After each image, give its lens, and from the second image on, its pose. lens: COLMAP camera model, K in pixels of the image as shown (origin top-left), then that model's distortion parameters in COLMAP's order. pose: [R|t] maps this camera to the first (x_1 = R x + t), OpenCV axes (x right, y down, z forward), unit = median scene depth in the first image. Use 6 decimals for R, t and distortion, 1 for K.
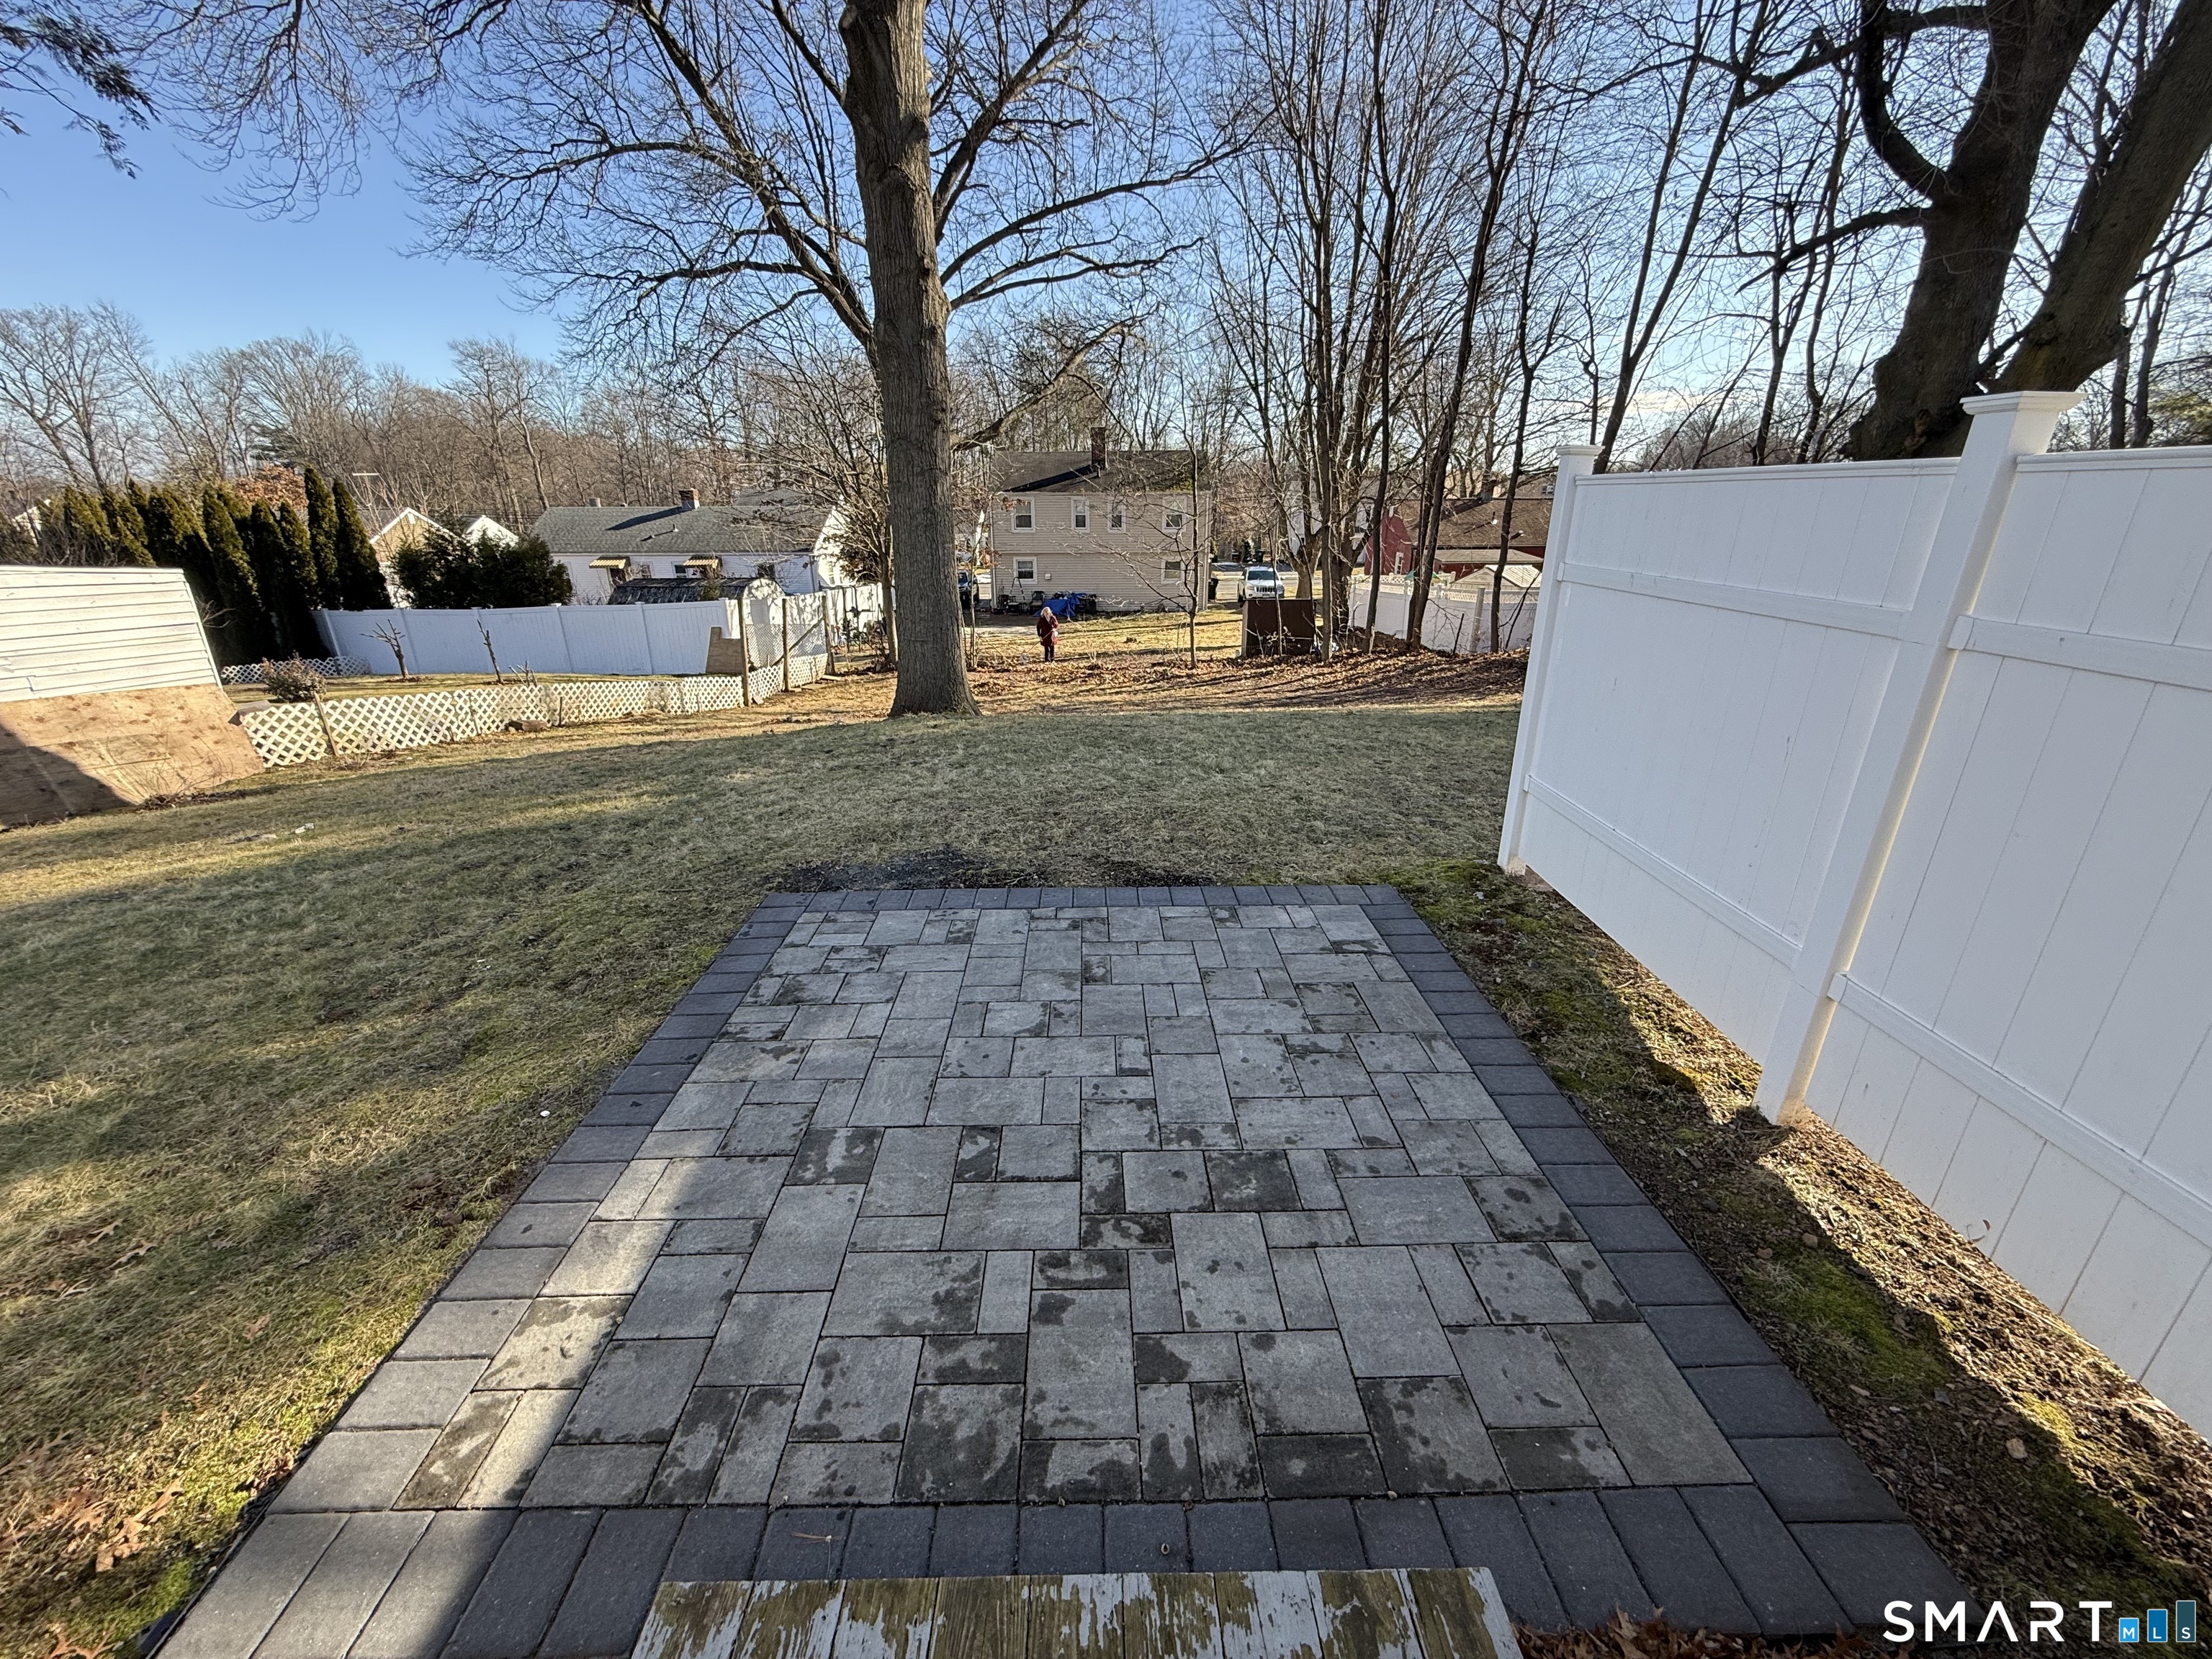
lens RADIAL K [[883.2, 0, 1106.2], [0, 883.2, 834.5], [0, 0, 1]] dist [-0.000729, 0.001255]
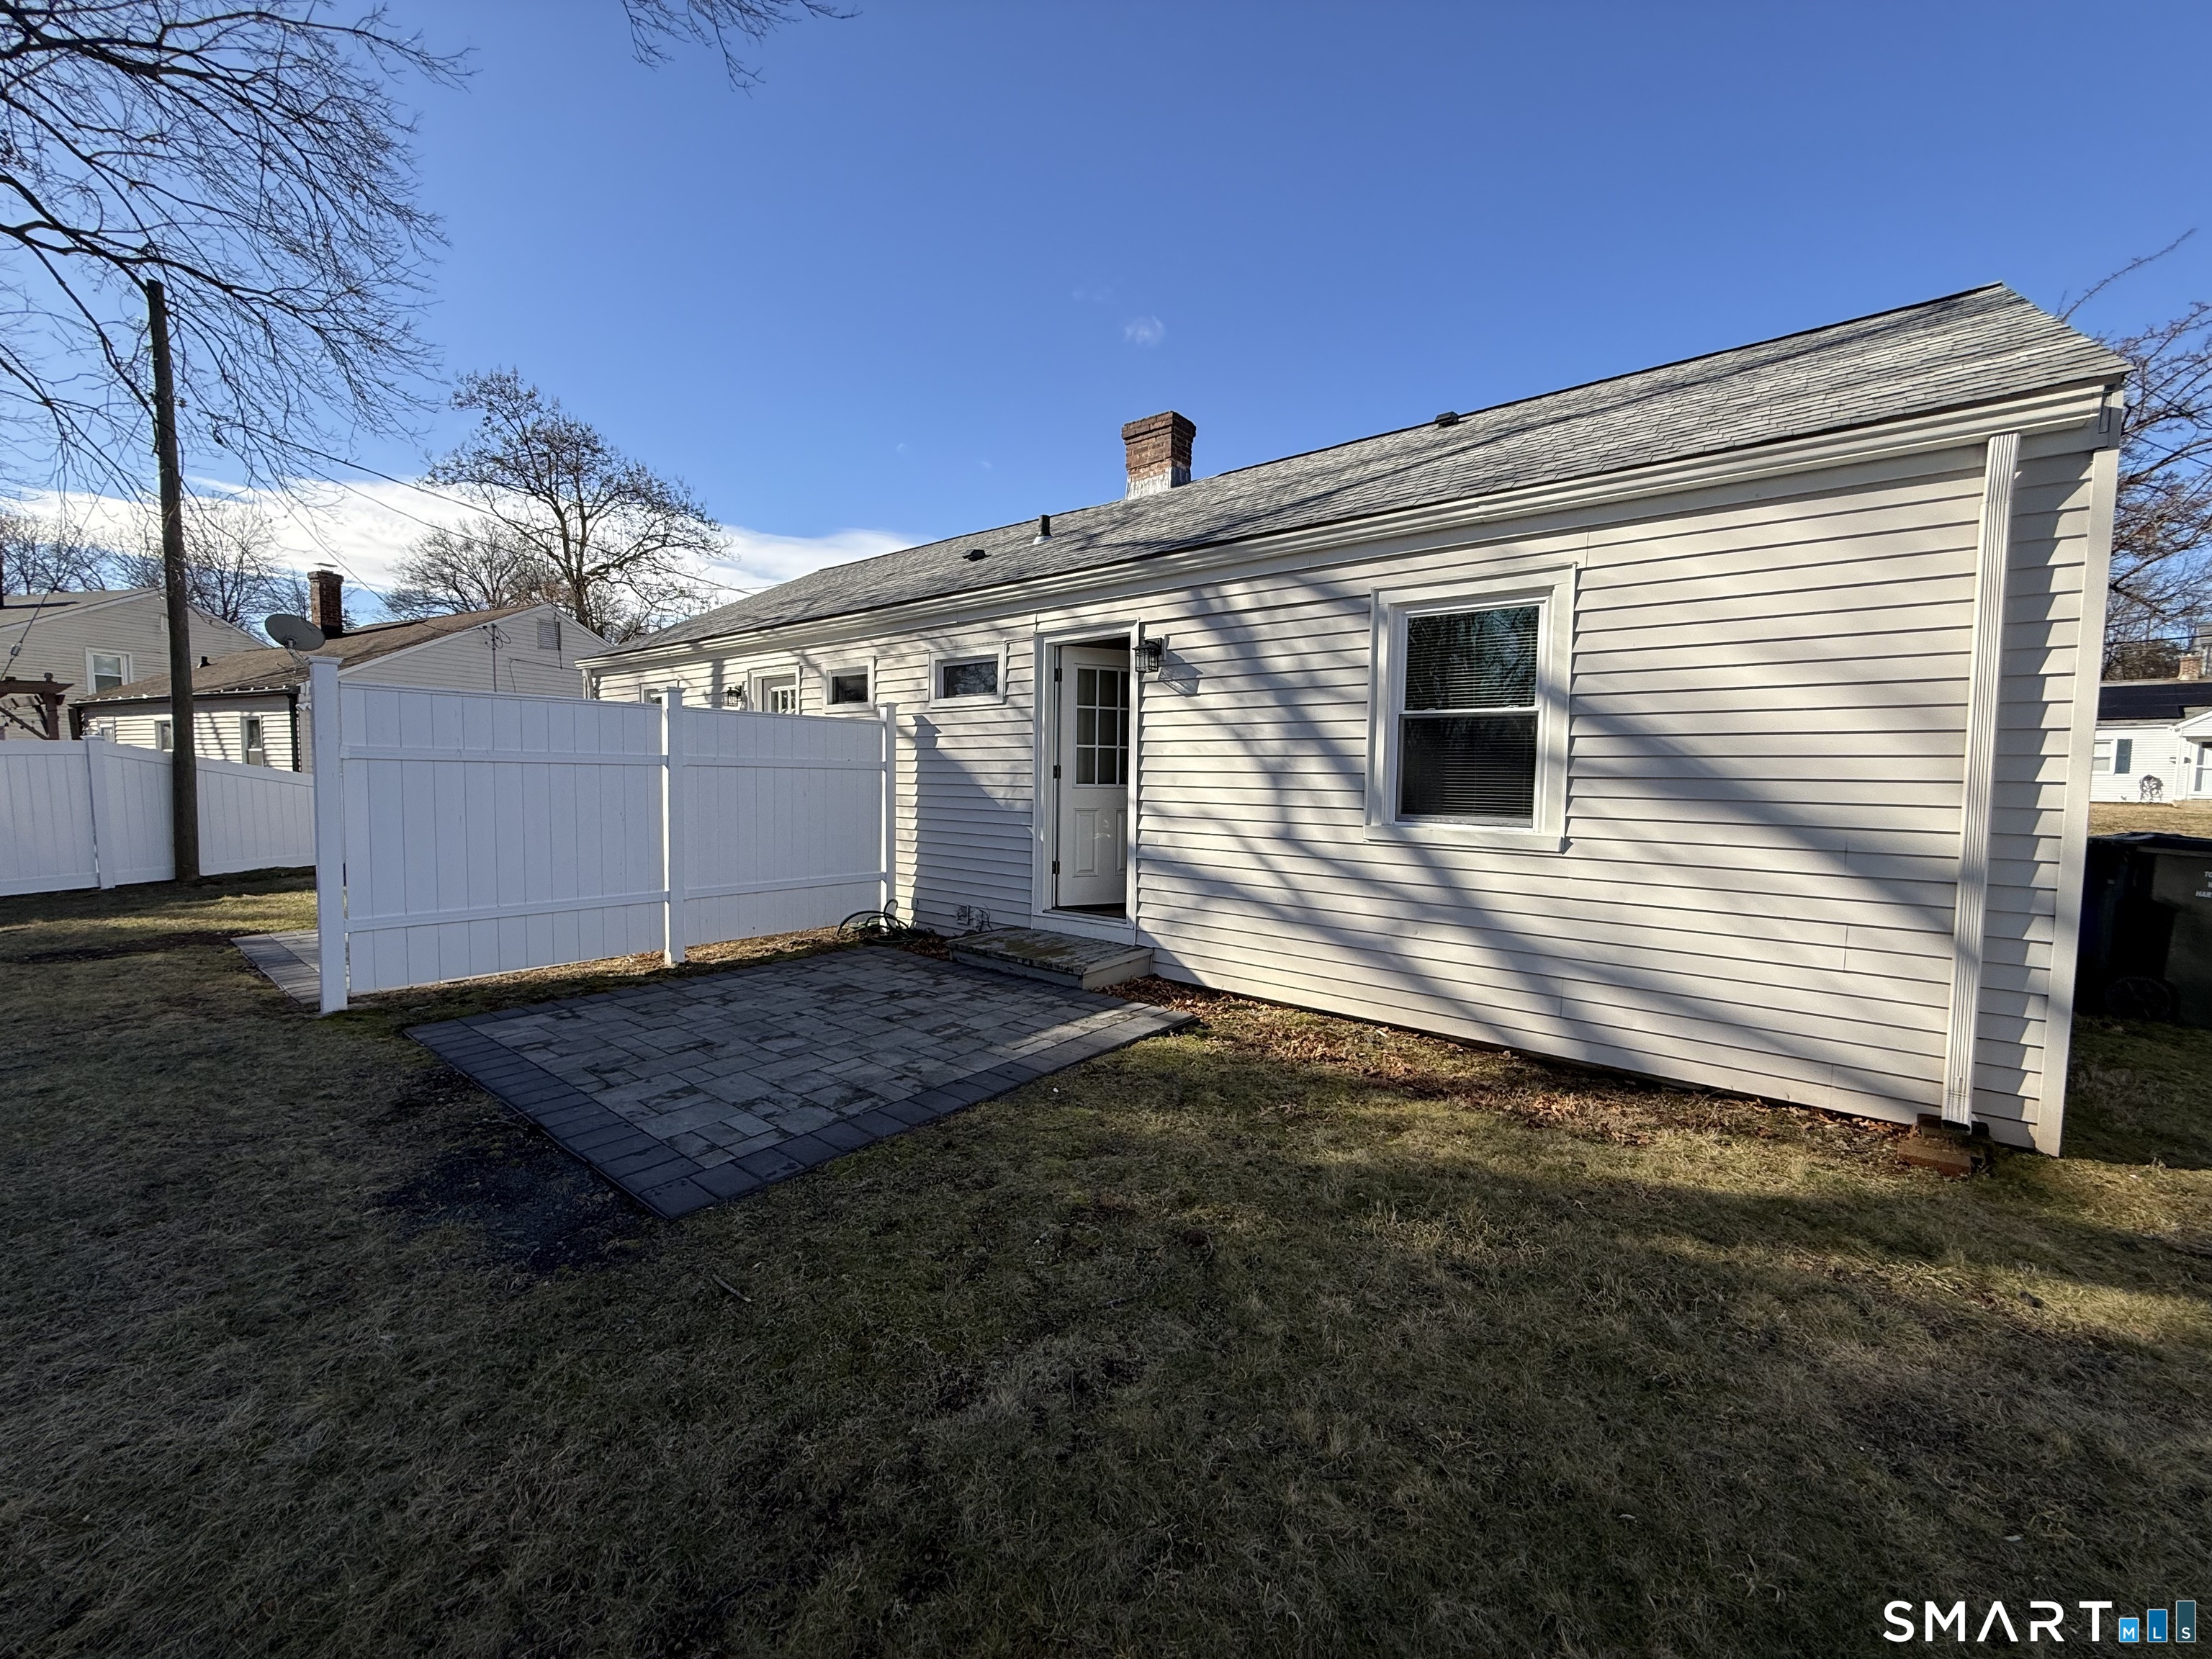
lens RADIAL K [[883.2, 0, 1105.3], [0, 883.2, 828.5], [0, 0, 1]] dist [-0.000729, 0.001255]
pose [[-0.769175, -0.046719, 0.637328, -1.294394], [0.215763, 0.919771, 0.327823, -0.428456], [-0.601511, 0.389666, -0.697384, 1.453396]]
